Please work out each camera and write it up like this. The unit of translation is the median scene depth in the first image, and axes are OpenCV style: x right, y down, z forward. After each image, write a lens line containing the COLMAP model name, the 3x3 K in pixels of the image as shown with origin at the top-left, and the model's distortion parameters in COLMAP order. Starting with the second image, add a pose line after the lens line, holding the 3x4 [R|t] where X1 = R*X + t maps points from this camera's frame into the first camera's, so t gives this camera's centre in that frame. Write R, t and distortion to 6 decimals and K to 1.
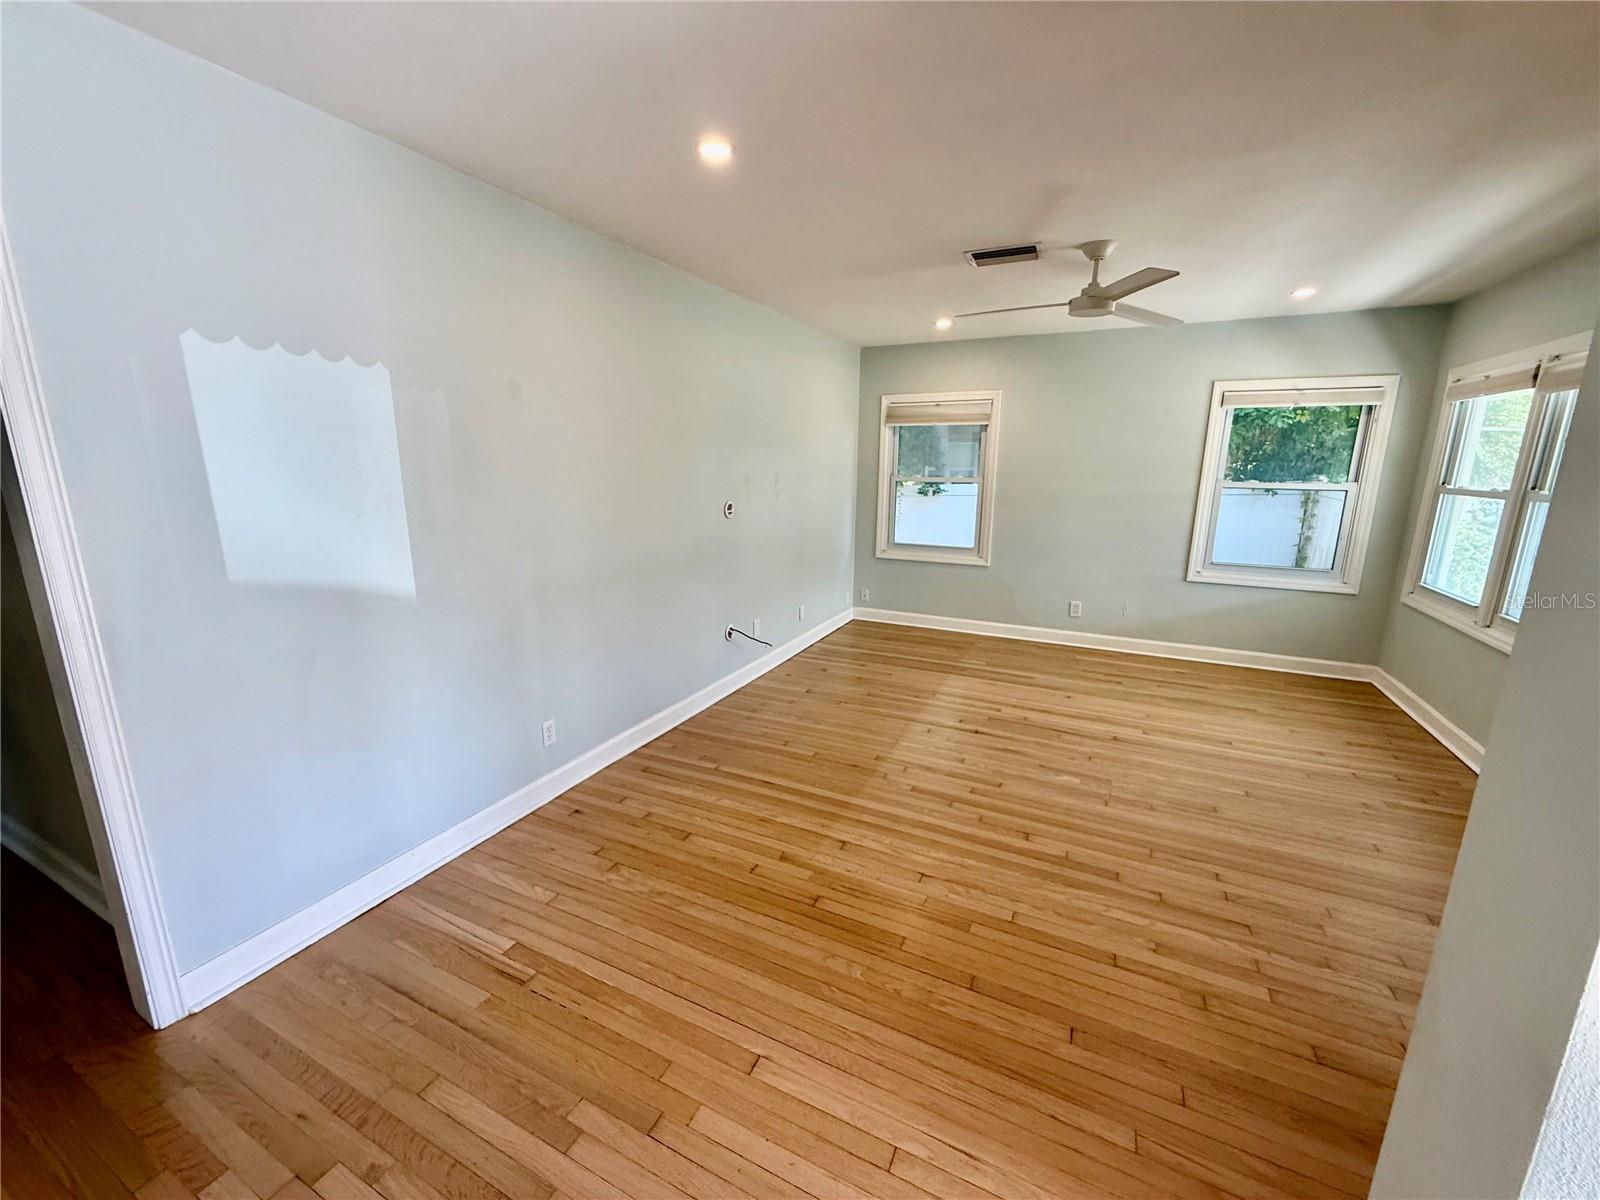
lens RADIAL K [[637.9, 0, 795.4], [0, 637.9, 598.3], [0, 0, 1]] dist [-0.000731, 0.000222]
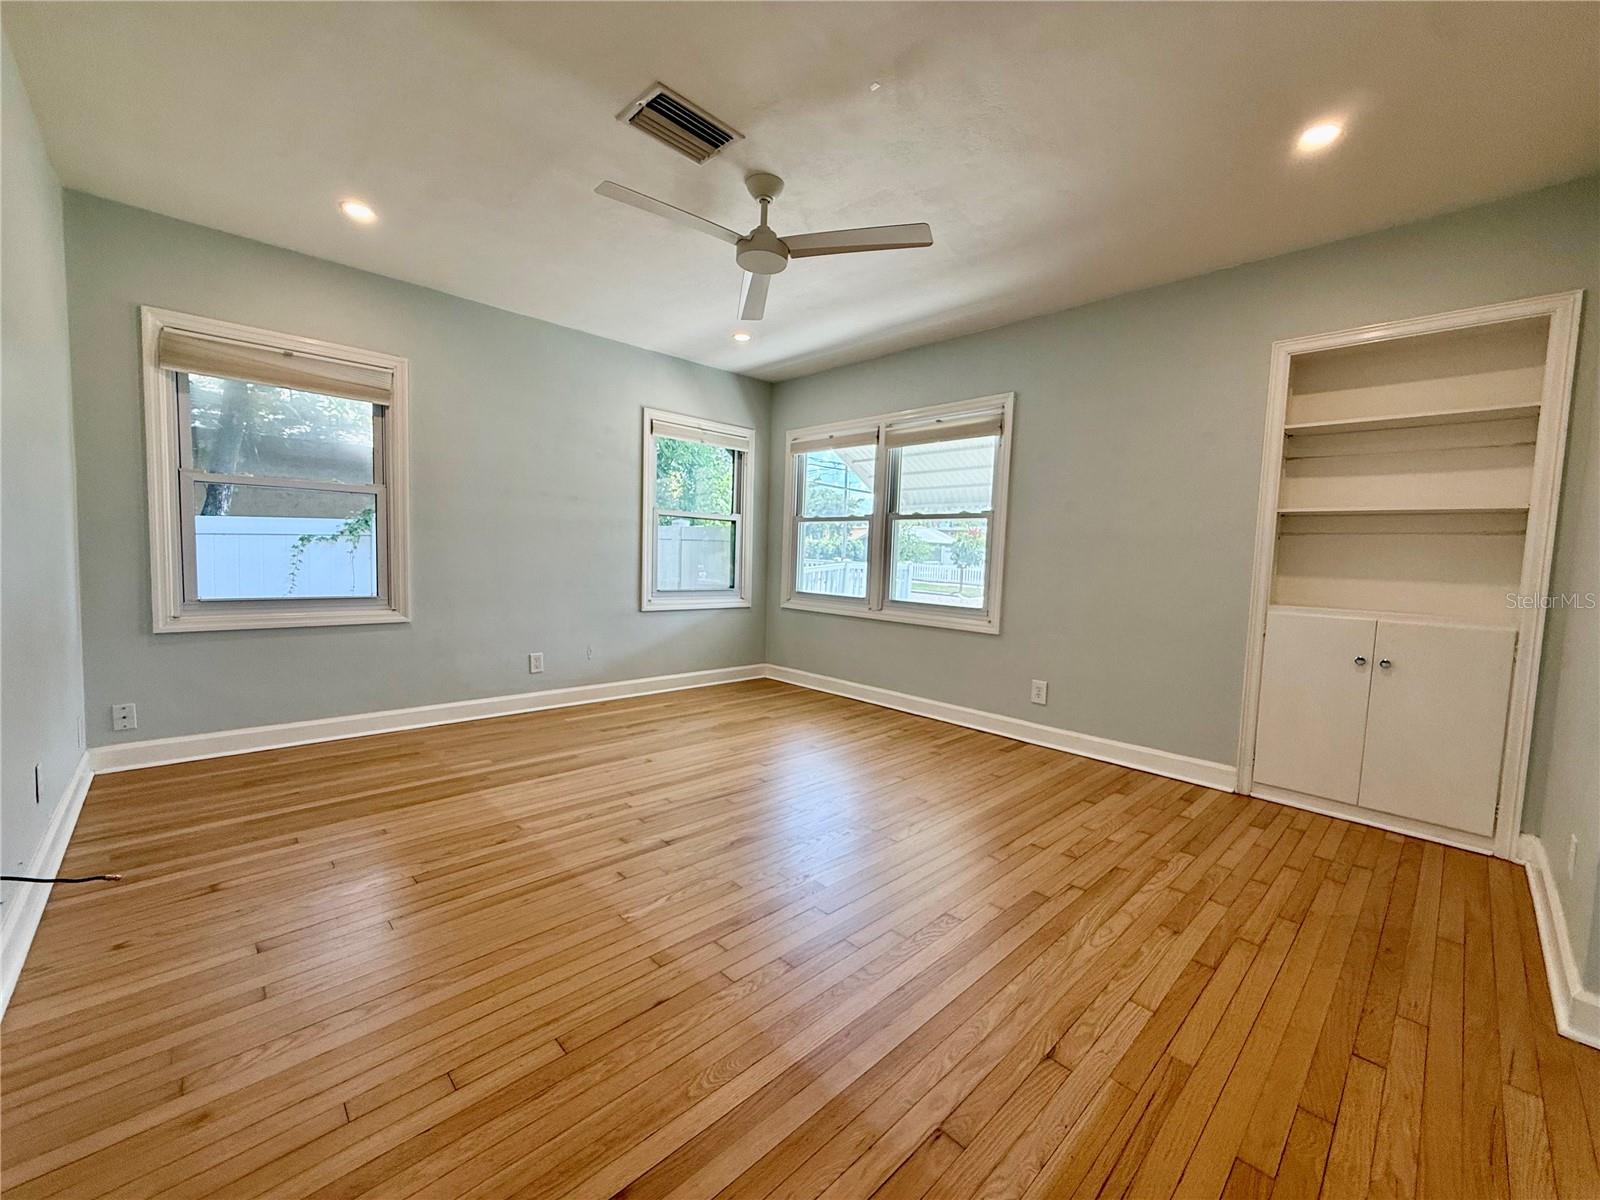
lens RADIAL K [[637.9, 0, 795.4], [0, 637.9, 598.3], [0, 0, 1]] dist [-0.000731, 0.000222]
pose [[0.345000, -0.062955, 0.936489, -0.241003], [0.169039, 0.985601, 0.003984, -0.014360], [-0.923256, 0.156928, 0.350674, 0.564542]]
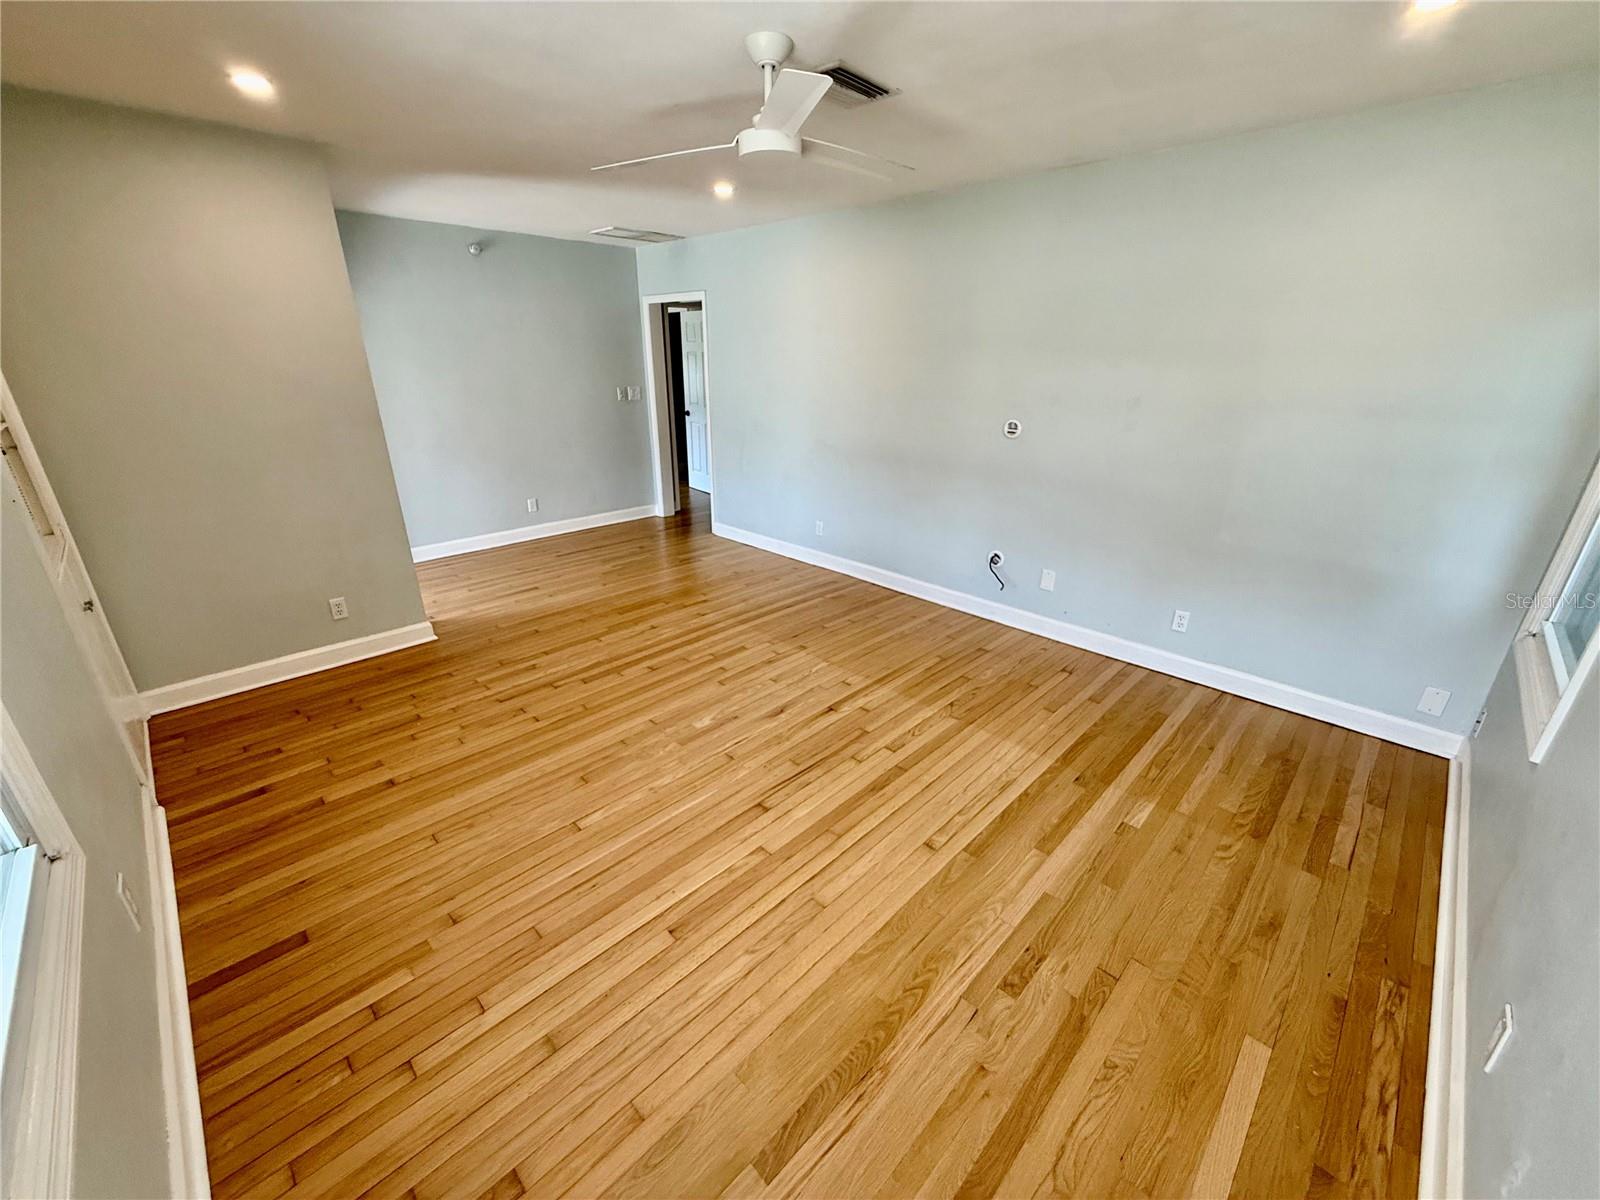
lens RADIAL K [[637.9, 0, 795.4], [0, 637.9, 598.3], [0, 0, 1]] dist [-0.000731, 0.000222]
pose [[-0.319201, 0.334140, -0.886826, 0.924559], [-0.208930, 0.887943, 0.409762, -0.239803], [0.924369, 0.316081, -0.213621, 1.003188]]
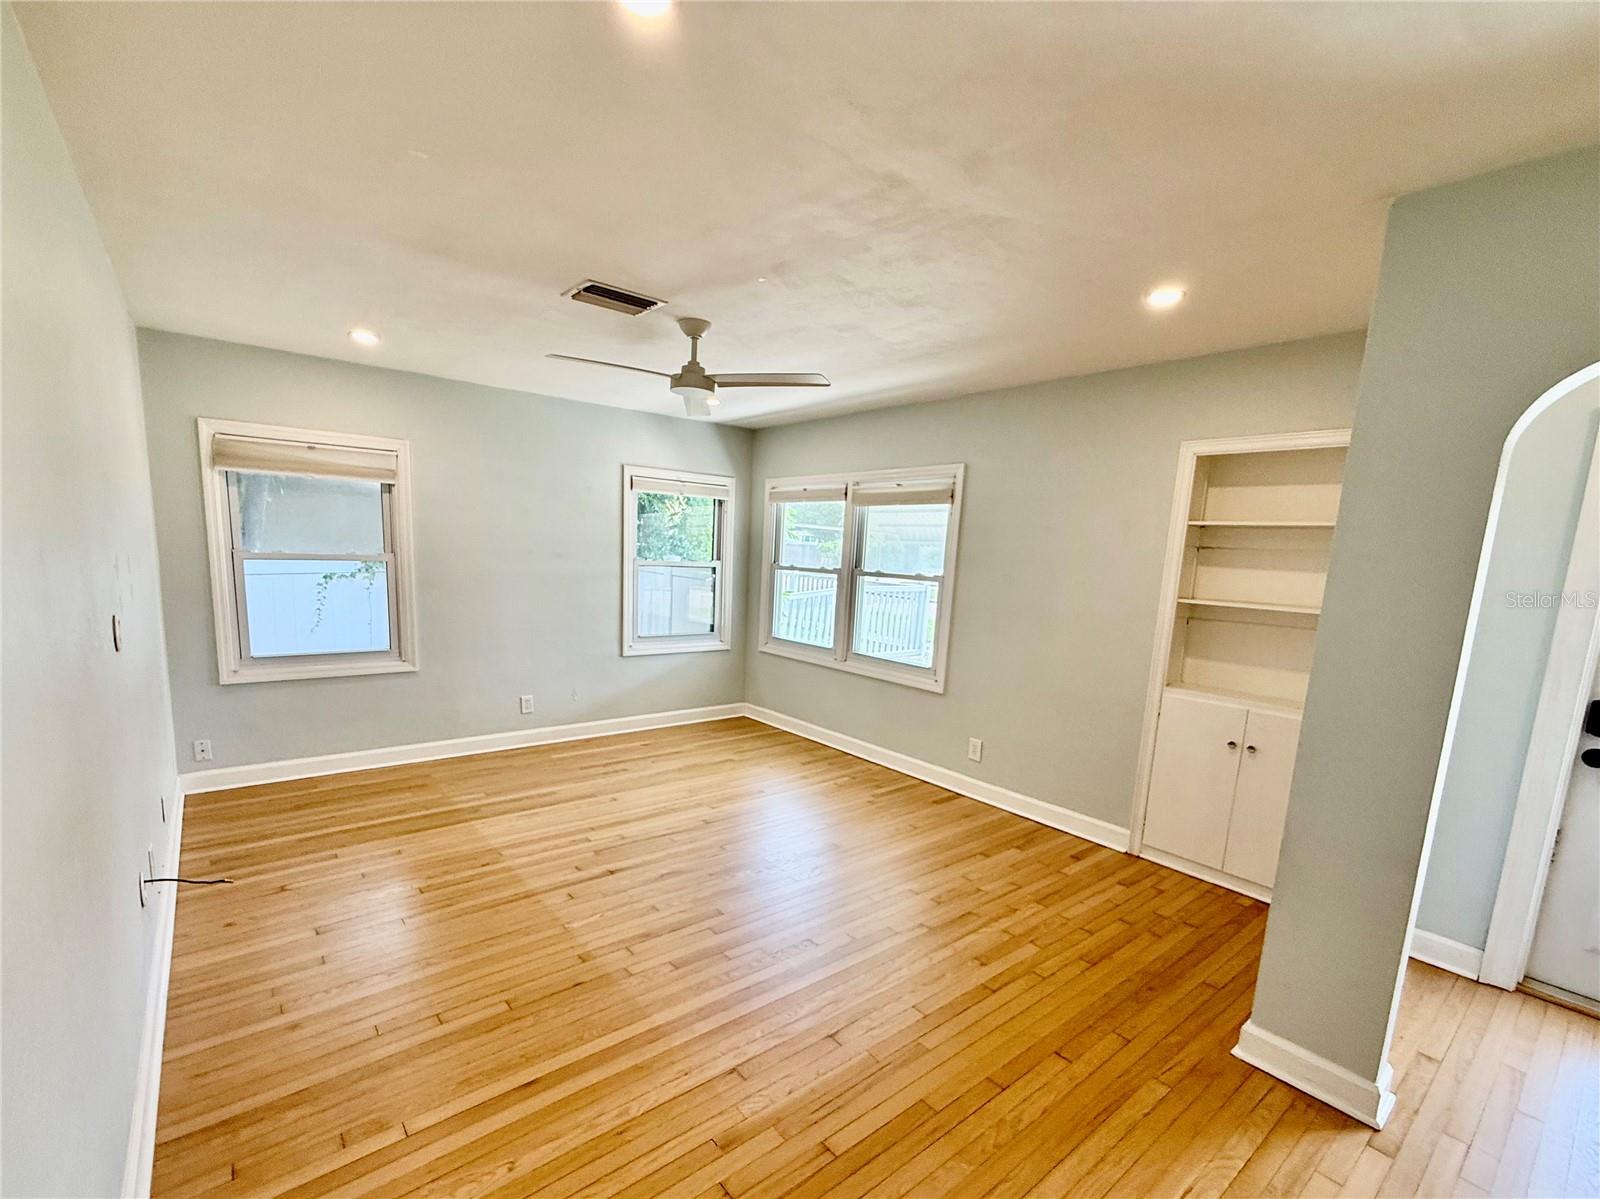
lens RADIAL K [[703.2, 0, 766.7], [0, 703.2, 660.4], [0, 0, 1]] dist [-0.000969, -0.000098]
pose [[0.434295, -0.134692, 0.890644, -0.363282], [0.152069, 0.985529, 0.074890, -0.087283], [-0.887842, 0.102915, 0.448492, 0.360751]]
